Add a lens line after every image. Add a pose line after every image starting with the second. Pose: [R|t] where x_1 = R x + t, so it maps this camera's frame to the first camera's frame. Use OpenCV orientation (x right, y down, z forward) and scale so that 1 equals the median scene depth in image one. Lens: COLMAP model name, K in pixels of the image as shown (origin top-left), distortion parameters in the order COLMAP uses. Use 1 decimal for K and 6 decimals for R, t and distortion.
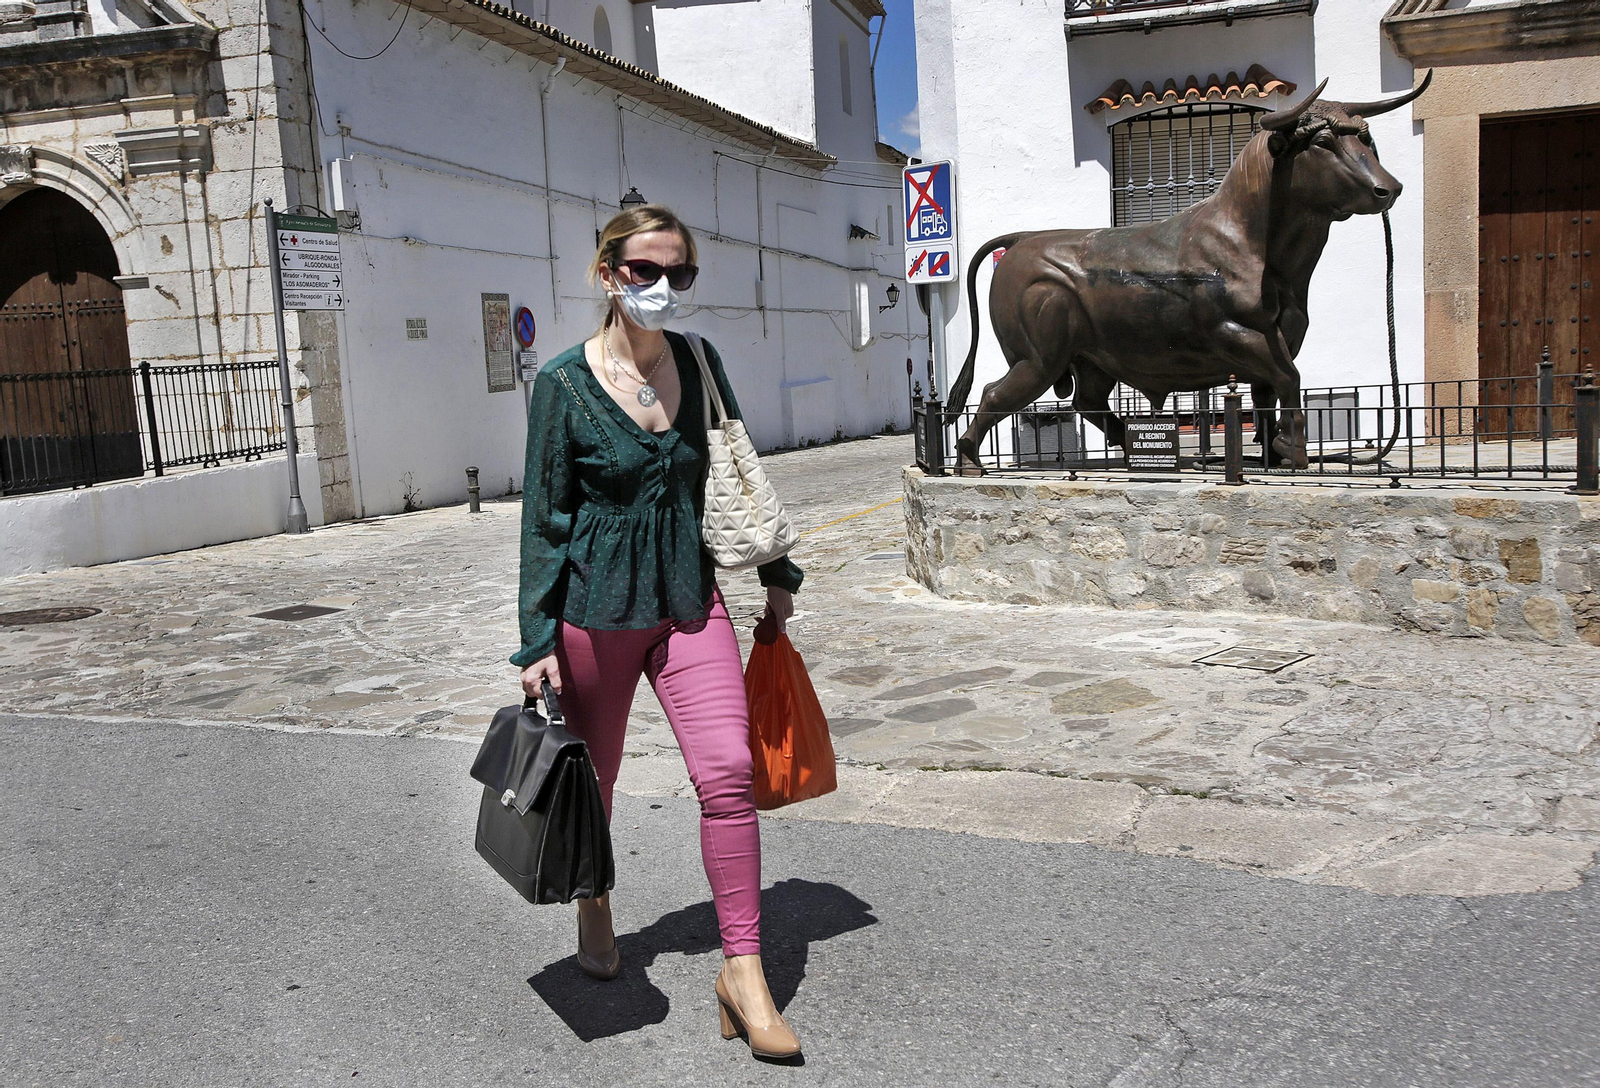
lens RADIAL K [[1685.2, 0, 800.0], [0, 1685.2, 544.0], [0, 0, 1]] dist [-0.012844, 0.175266]
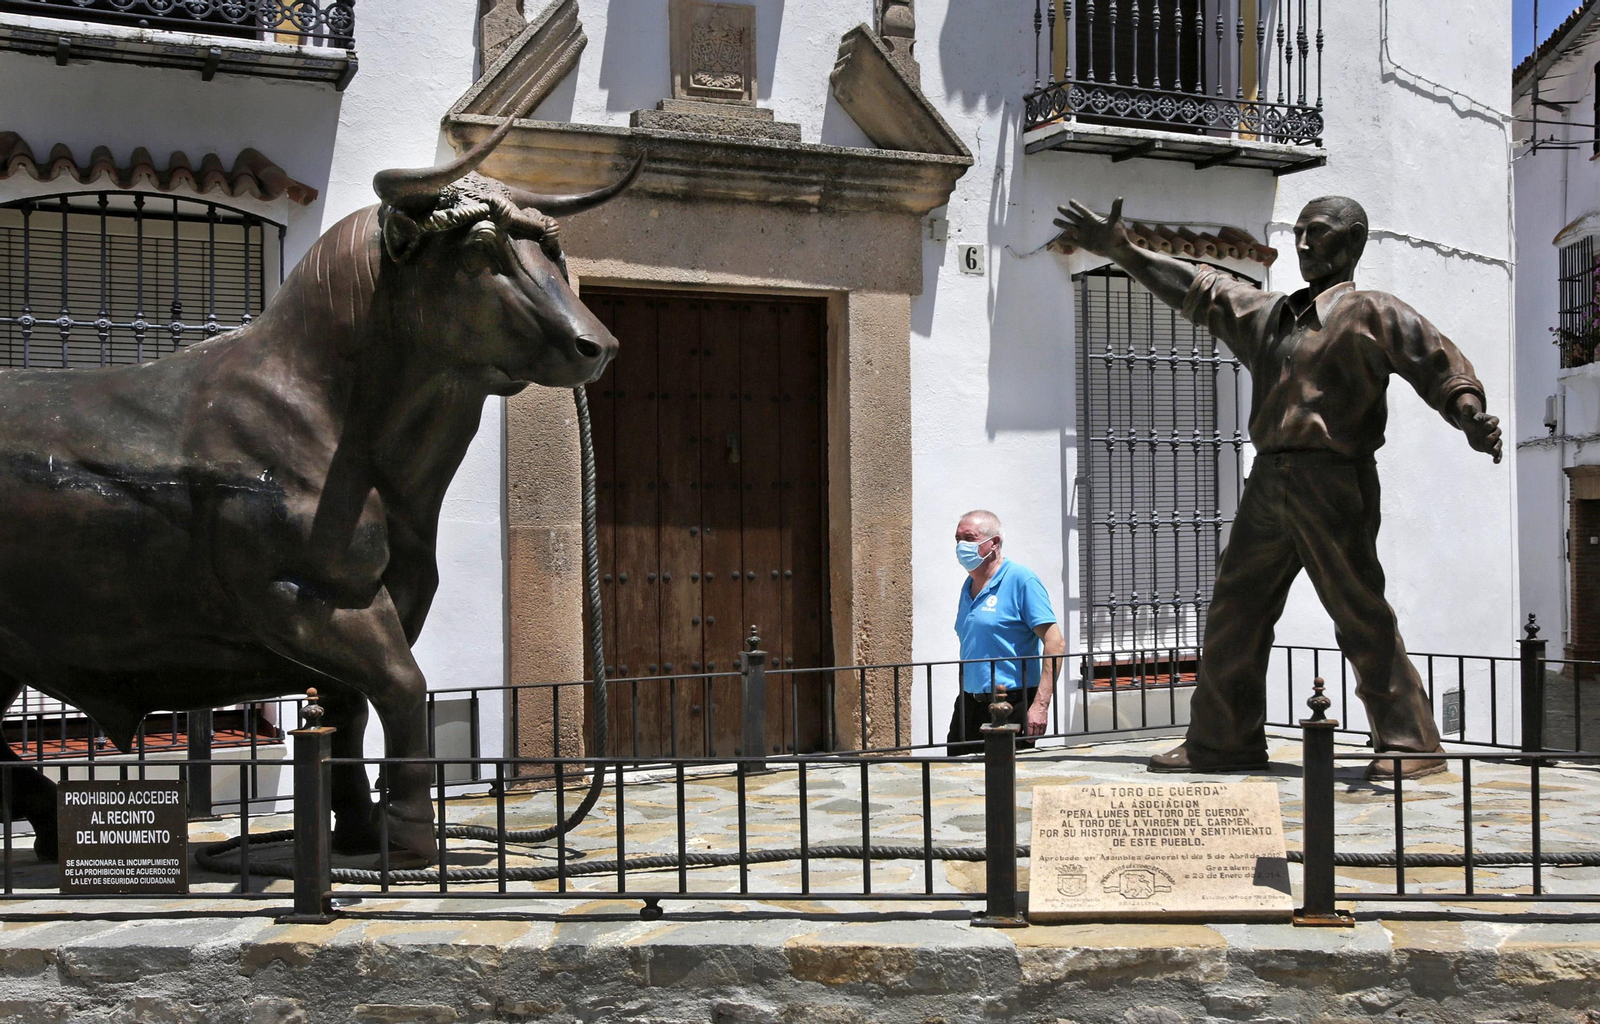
lens RADIAL K [[1651.8, 0, 800.0], [0, 1651.8, 512.0], [0, 0, 1]] dist [-0.016670, 0.117485]
pose [[0.775096, 0.050391, 0.629831, 0.063059], [0.043387, 0.990217, -0.132618, -0.077976], [-0.630352, 0.130118, 0.765327, 0.522397]]
